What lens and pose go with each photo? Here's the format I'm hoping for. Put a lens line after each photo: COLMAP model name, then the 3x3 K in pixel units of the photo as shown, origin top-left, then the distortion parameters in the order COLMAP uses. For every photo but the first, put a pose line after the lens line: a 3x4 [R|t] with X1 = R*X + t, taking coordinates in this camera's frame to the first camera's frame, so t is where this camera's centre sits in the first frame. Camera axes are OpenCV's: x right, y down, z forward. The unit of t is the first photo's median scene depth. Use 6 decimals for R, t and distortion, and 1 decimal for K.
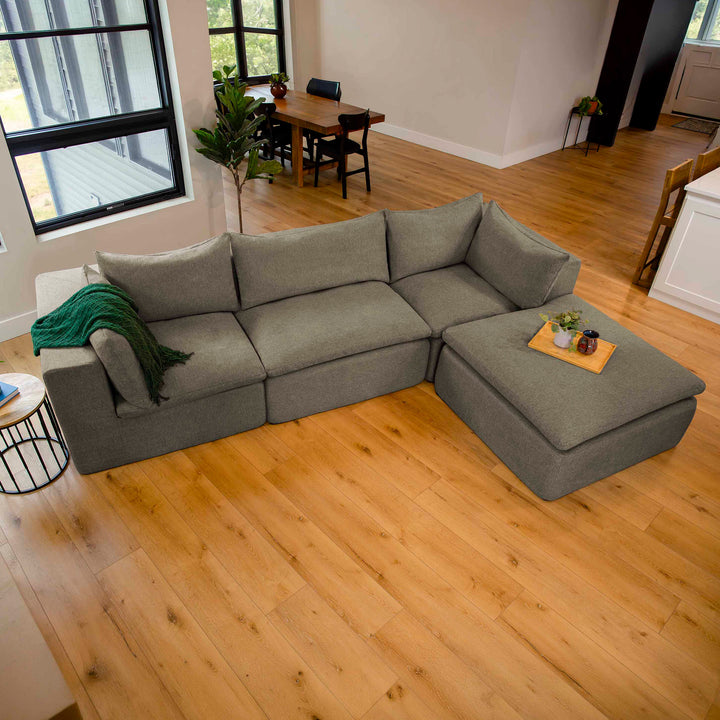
lens RADIAL K [[592.8, 0, 349.8], [0, 592.8, 381.7], [0, 0, 1]] dist [-0.105491, 0.051814]
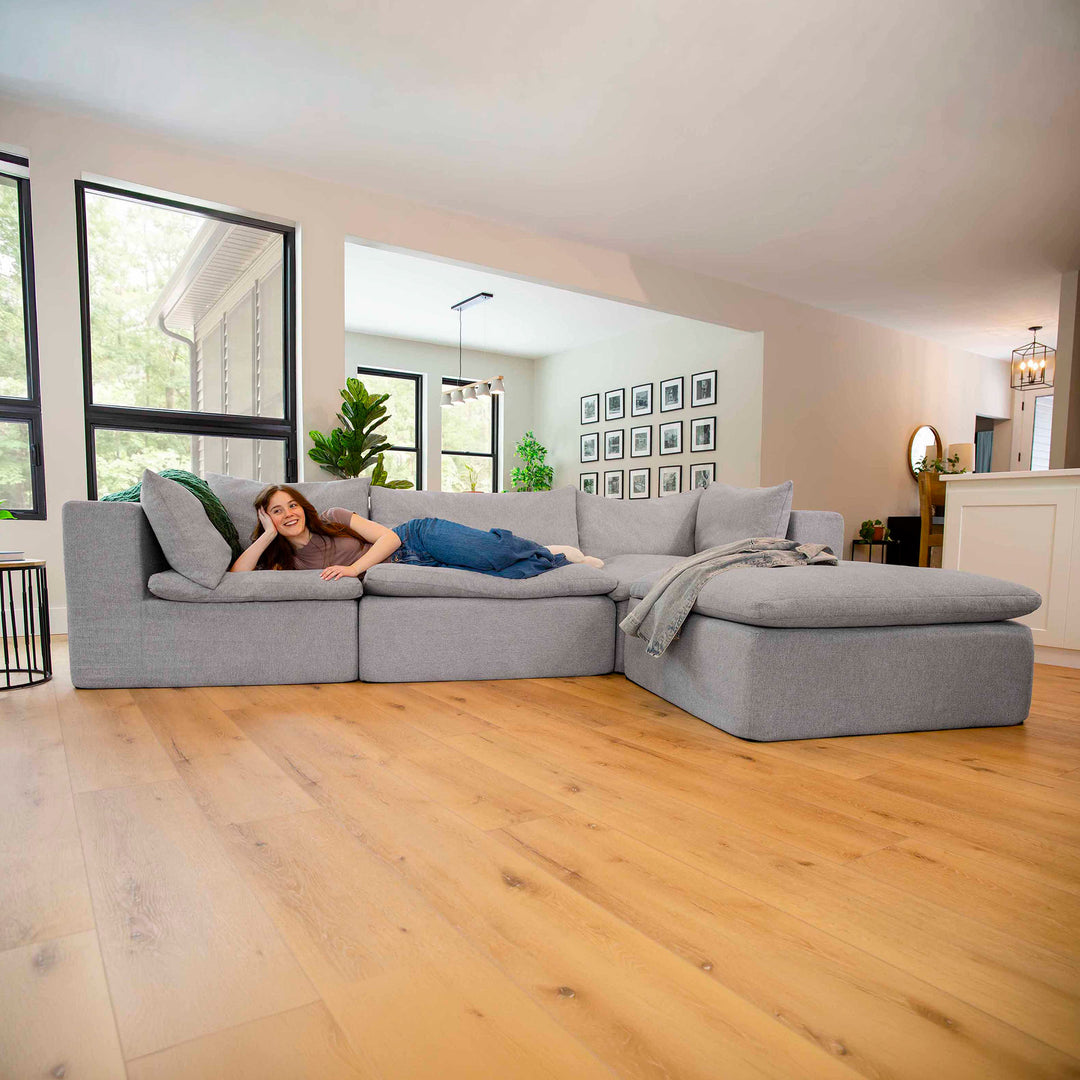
lens RADIAL K [[789.9, 0, 560.7], [0, 789.9, 620.6], [0, 0, 1]] dist [-0.088504, 0.032827]
pose [[0.990659, -0.002256, -0.136346, 0.326597], [-0.071246, 0.843980, -0.531622, 0.494955], [0.116273, 0.536370, 0.835935, 0.298725]]
